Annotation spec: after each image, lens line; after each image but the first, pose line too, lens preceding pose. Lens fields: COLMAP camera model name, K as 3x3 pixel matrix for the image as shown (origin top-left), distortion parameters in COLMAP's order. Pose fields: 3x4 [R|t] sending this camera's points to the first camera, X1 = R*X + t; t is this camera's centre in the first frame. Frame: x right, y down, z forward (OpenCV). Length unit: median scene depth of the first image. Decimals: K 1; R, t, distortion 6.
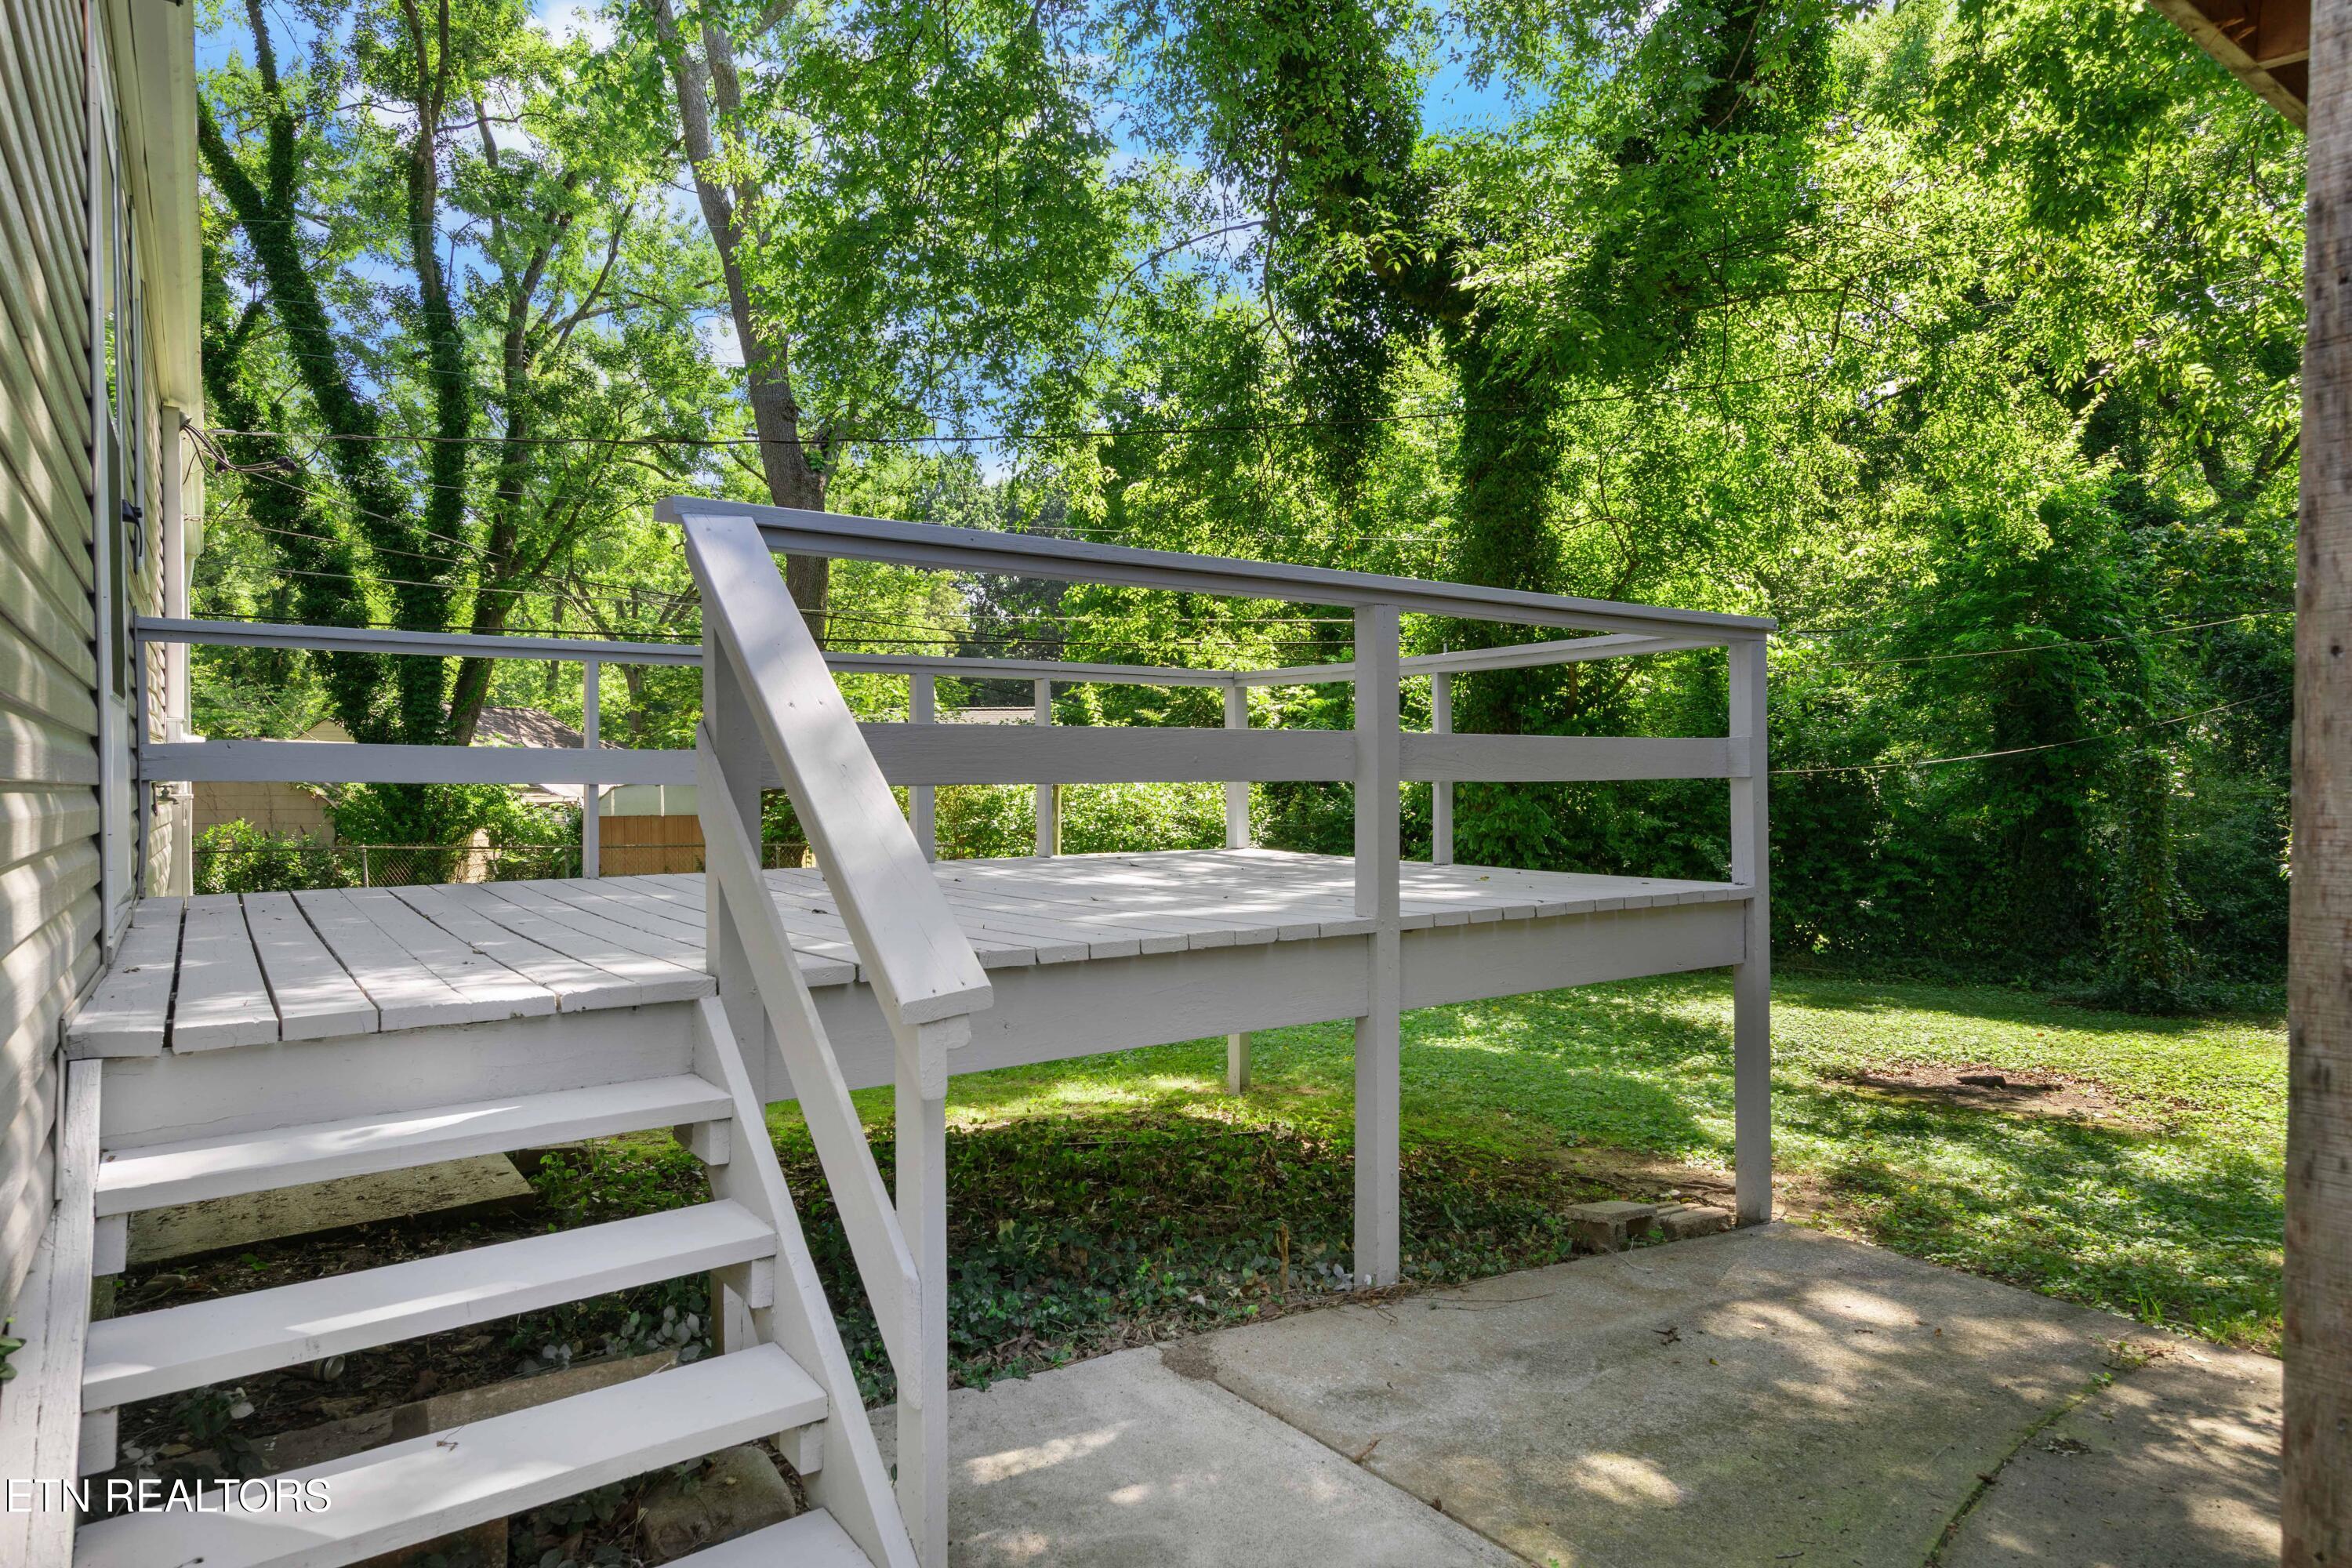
lens RADIAL K [[1355.5, 0, 1163.1], [0, 1355.5, 803.7], [0, 0, 1]] dist [0.029224, -0.024720]
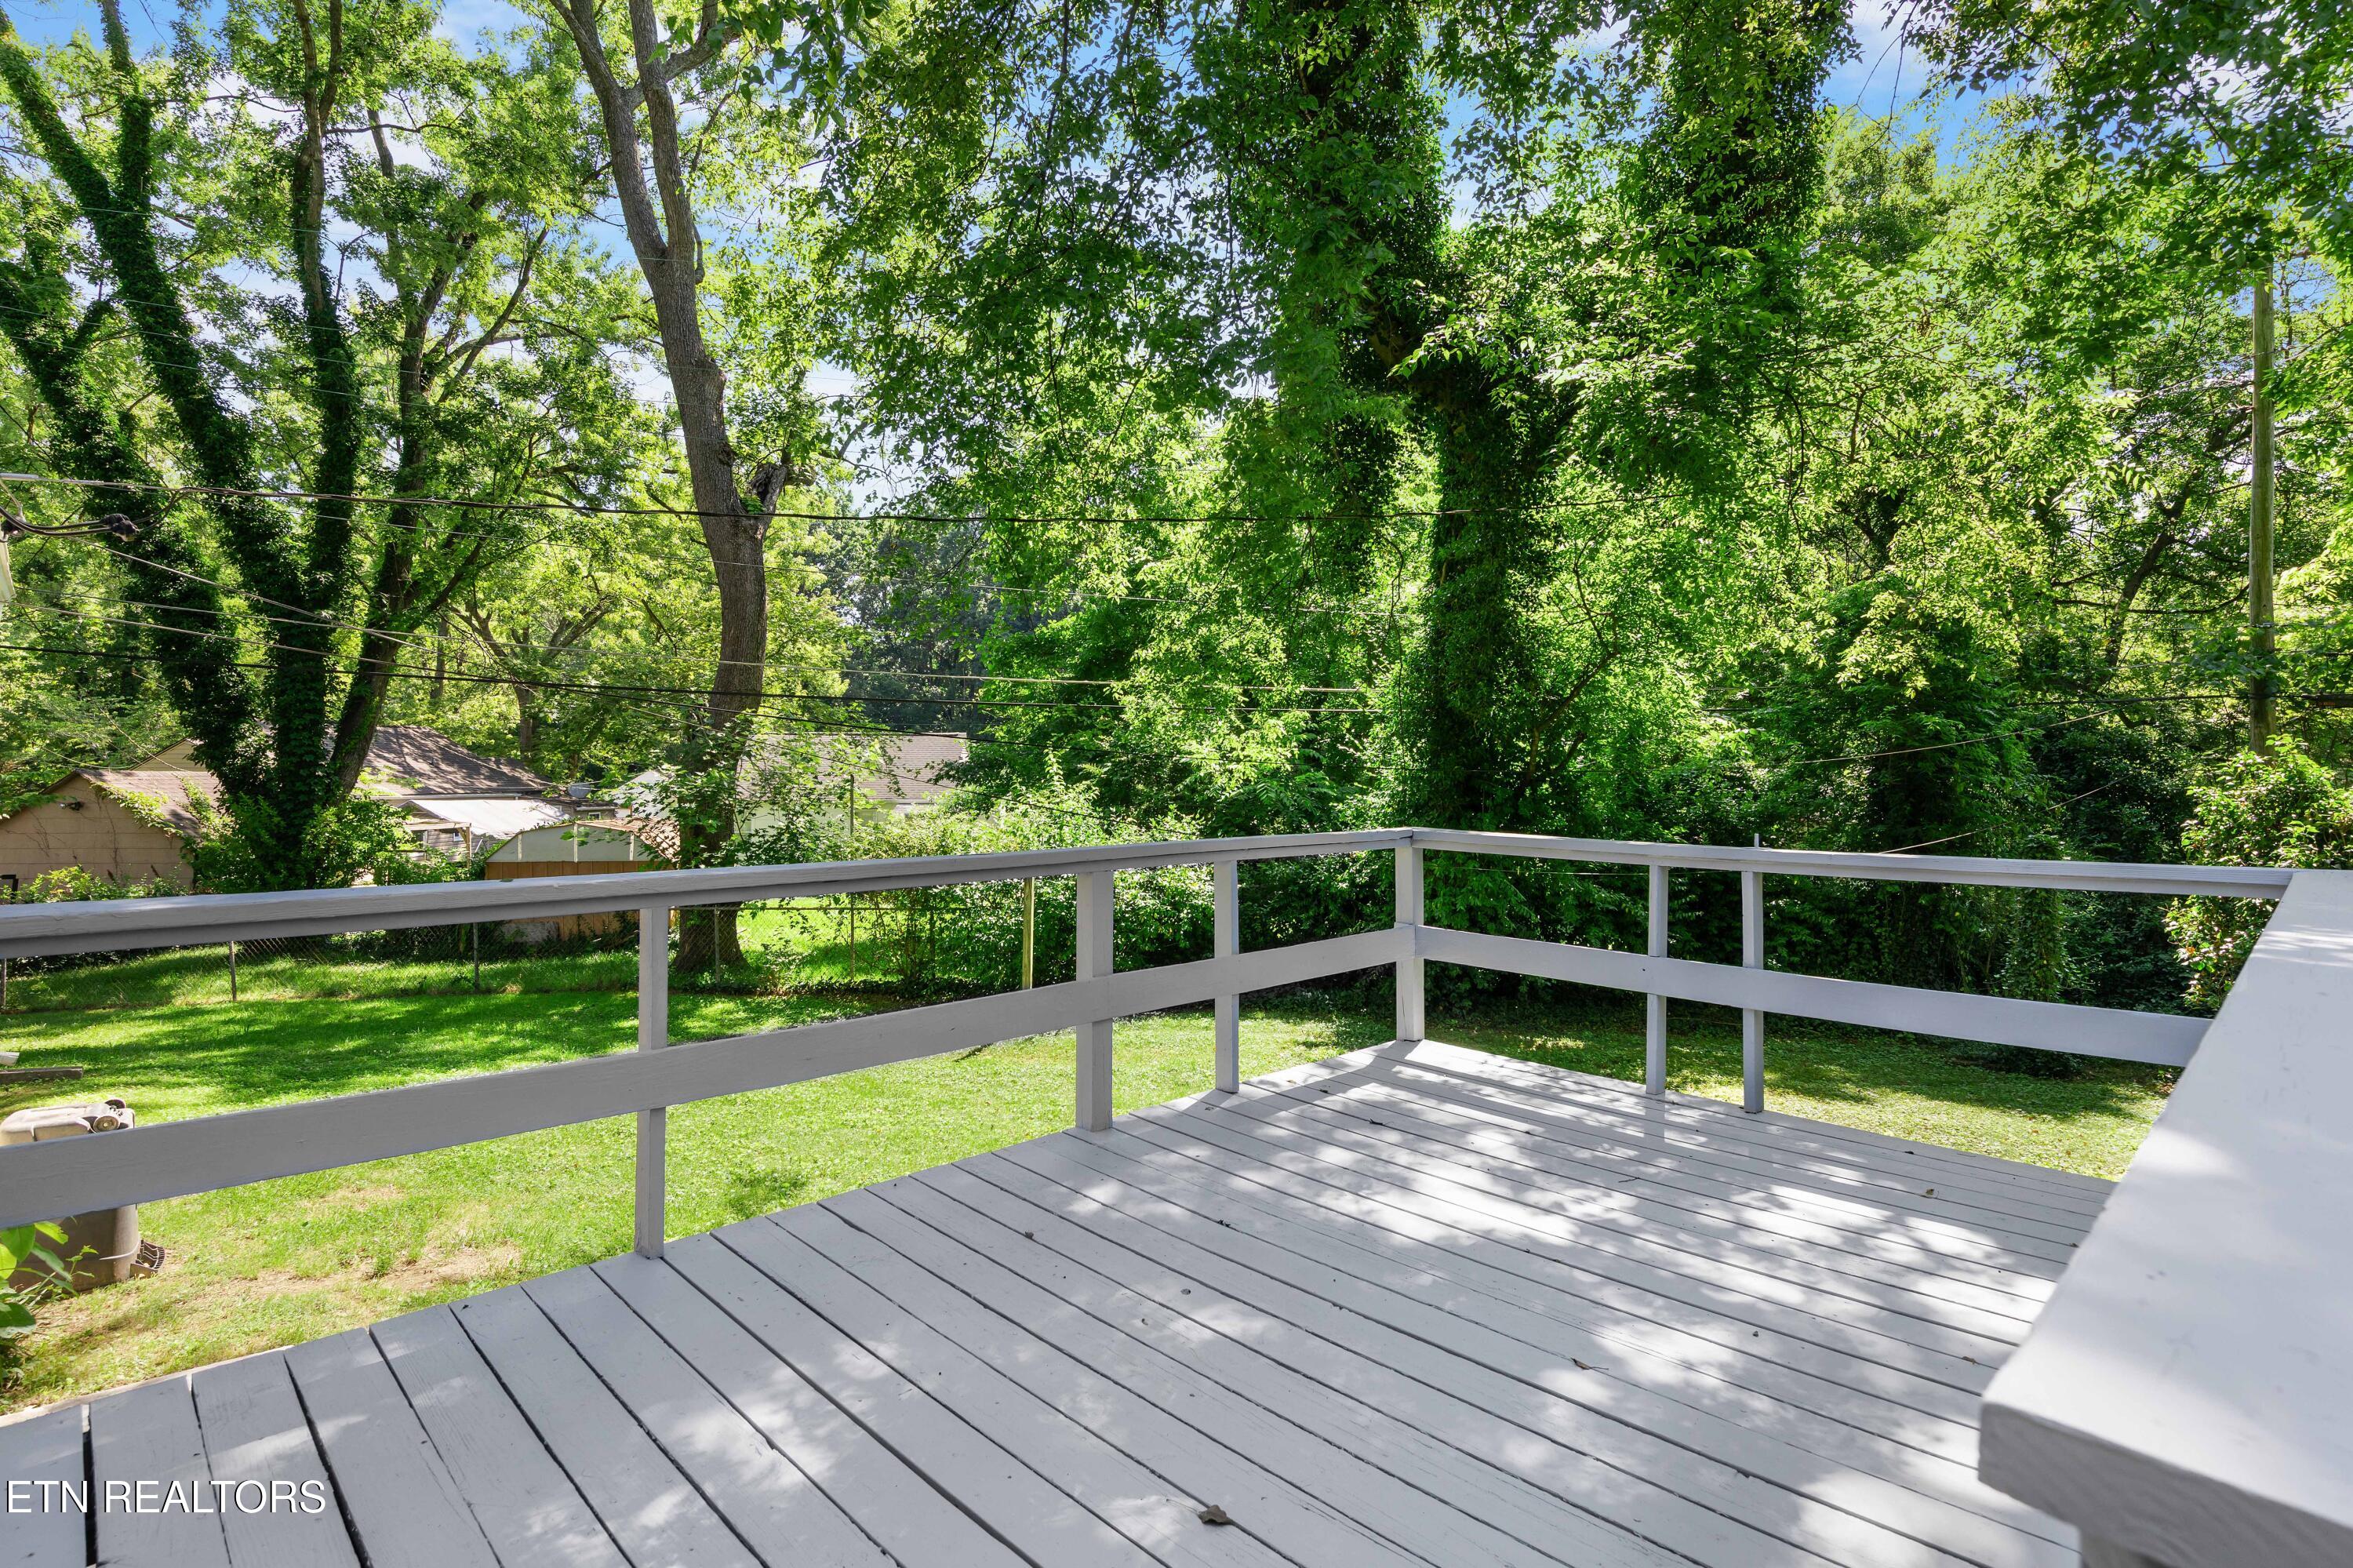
lens RADIAL K [[1142.6, 0, 1186.0], [0, 1142.6, 783.7], [0, 0, 1]] dist [0.004771, -0.001003]
pose [[0.986022, 0.007416, 0.166451, -0.074023], [-0.006487, 0.999960, -0.006122, -0.044133], [-0.166490, 0.004957, 0.986031, 0.124120]]
